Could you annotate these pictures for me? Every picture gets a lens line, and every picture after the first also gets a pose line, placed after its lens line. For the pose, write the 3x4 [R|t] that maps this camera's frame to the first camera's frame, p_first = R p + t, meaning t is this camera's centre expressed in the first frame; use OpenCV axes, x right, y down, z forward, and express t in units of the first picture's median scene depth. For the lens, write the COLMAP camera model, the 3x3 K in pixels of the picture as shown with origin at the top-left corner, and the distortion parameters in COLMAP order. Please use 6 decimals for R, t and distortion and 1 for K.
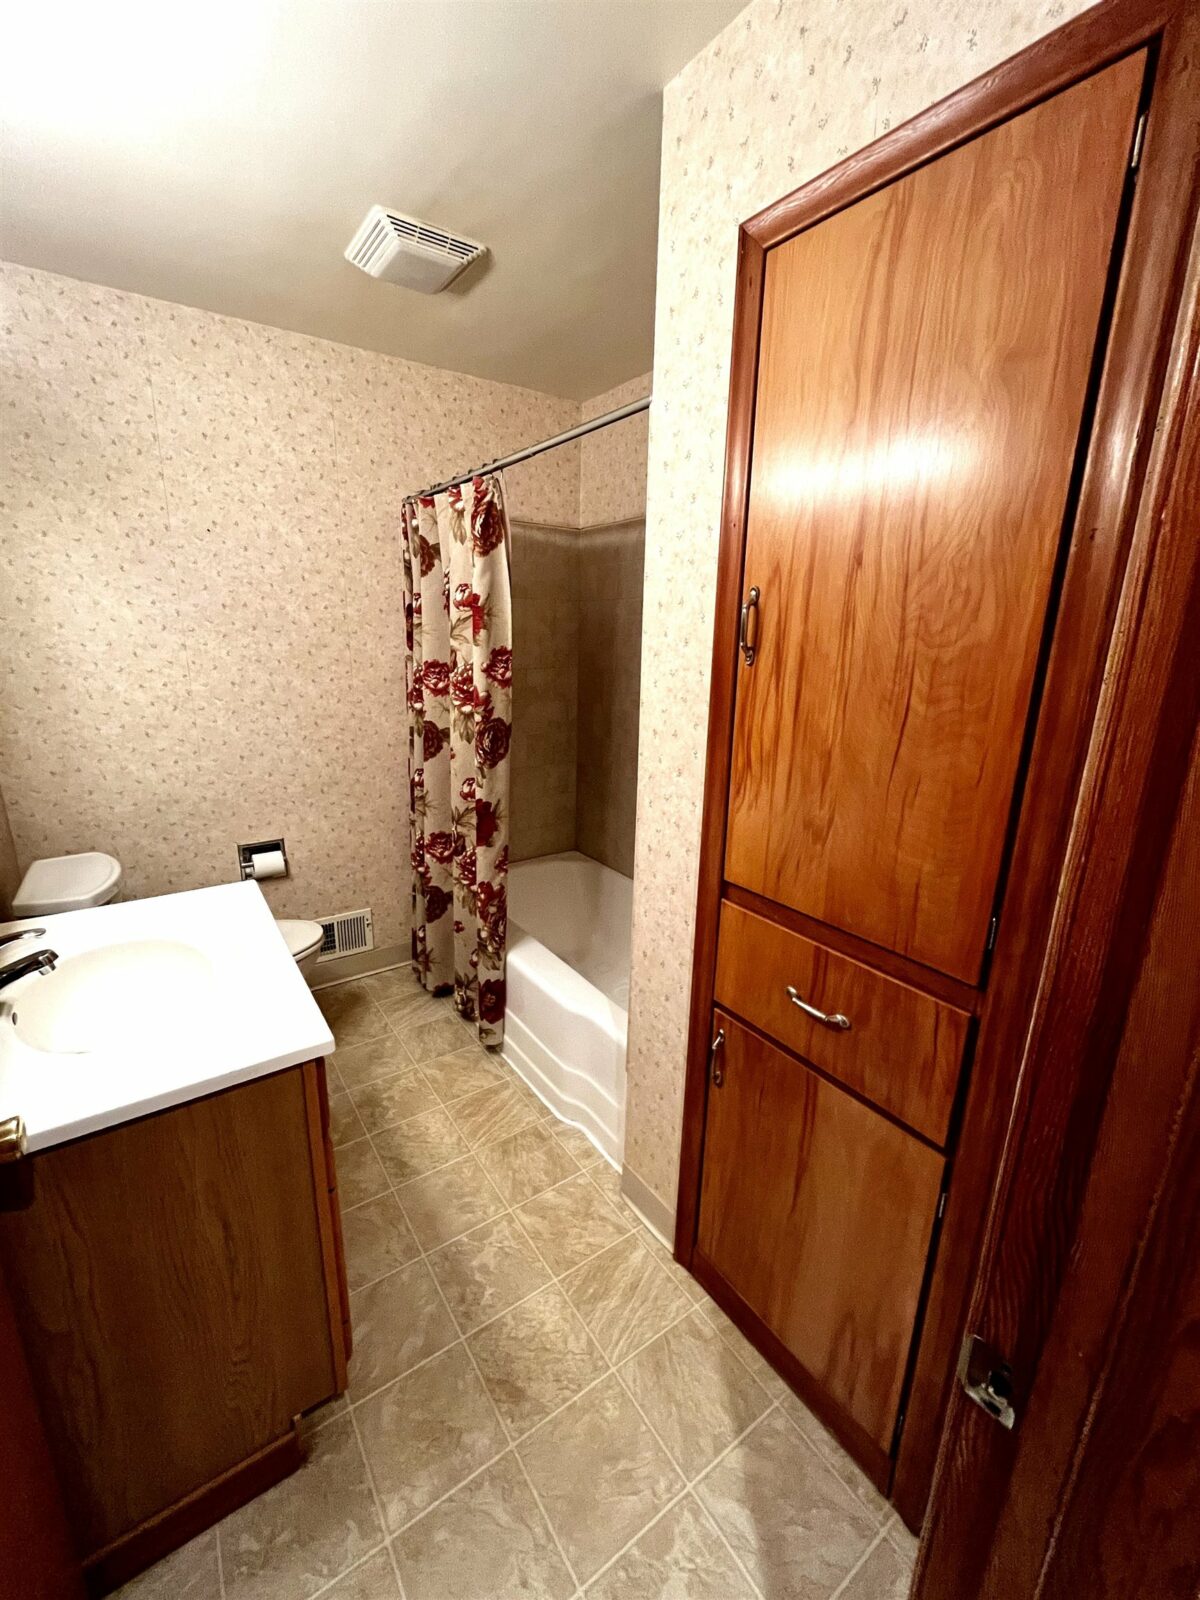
lens RADIAL K [[651.7, 0, 597.3], [0, 651.7, 796.3], [0, 0, 1]] dist [-0.003221, -0.000375]
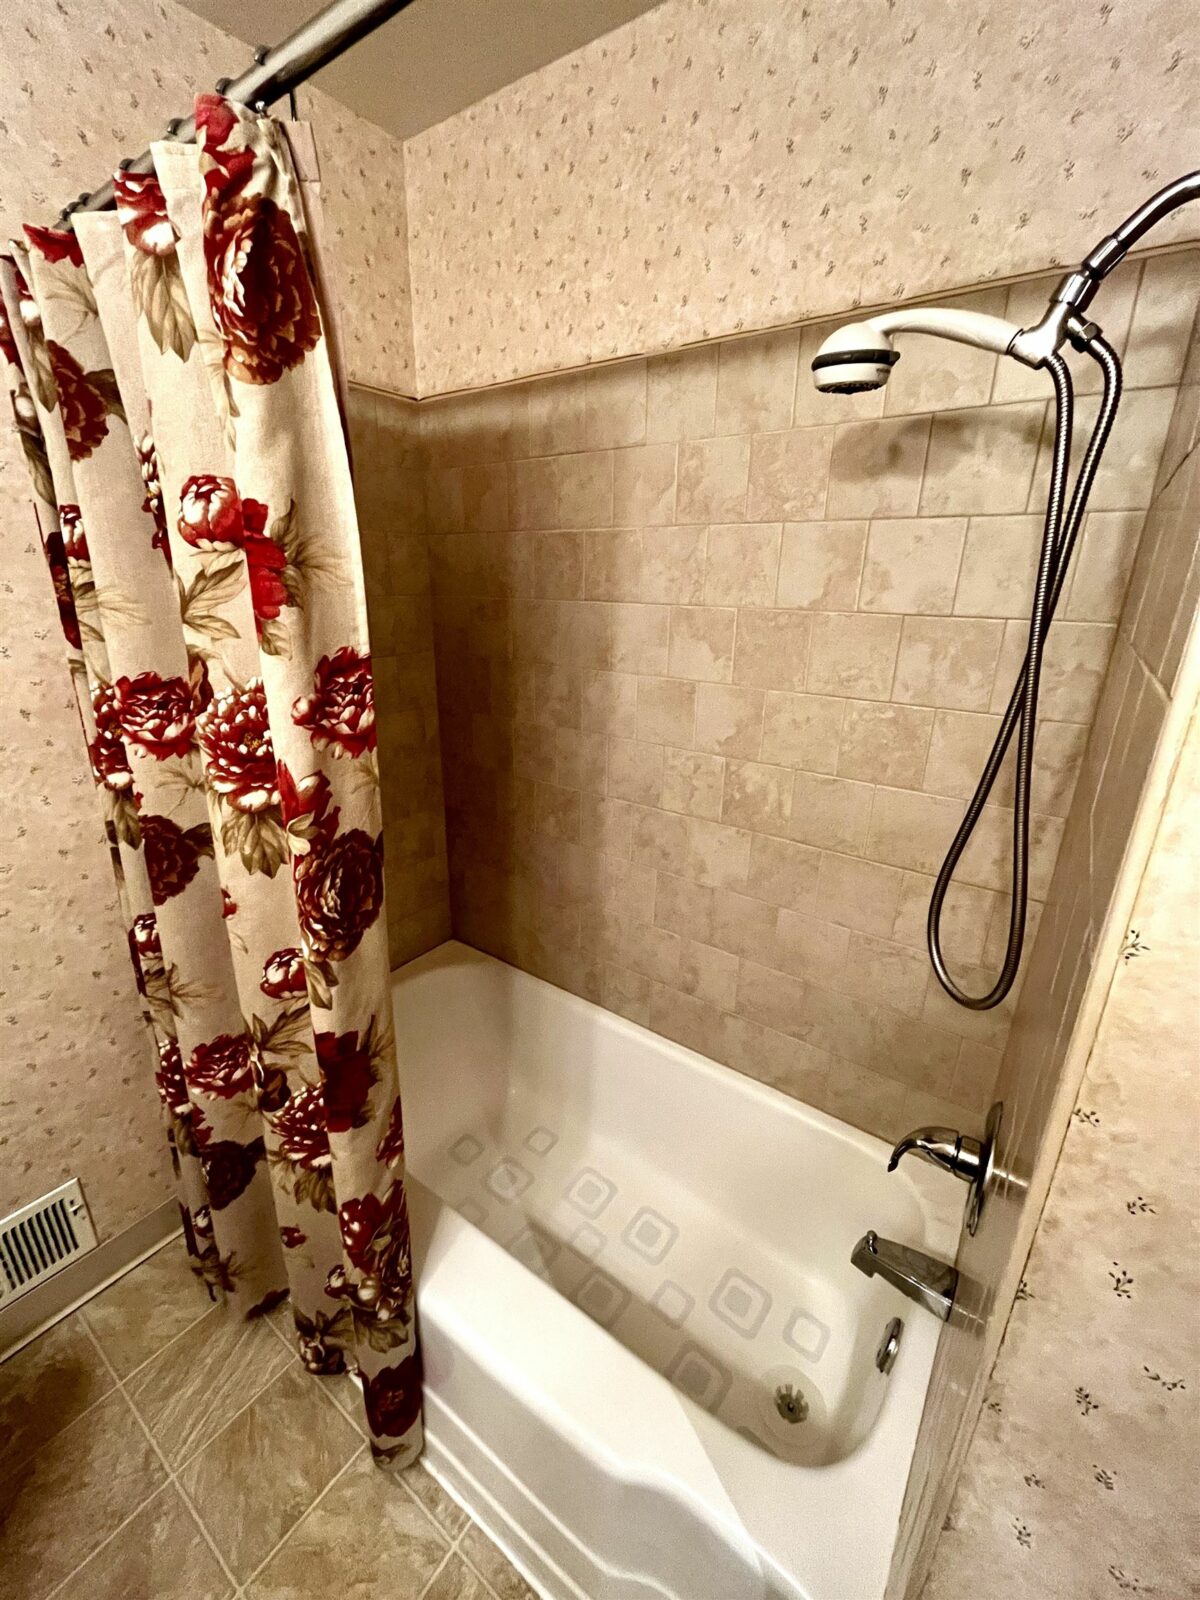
lens RADIAL K [[651.7, 0, 597.5], [0, 651.7, 795.6], [0, 0, 1]] dist [-0.003221, -0.000375]
pose [[0.943757, -0.113034, 0.310717, -0.121161], [0.087565, 0.991640, 0.094777, -0.152403], [-0.318833, -0.062239, 0.945765, 0.534267]]
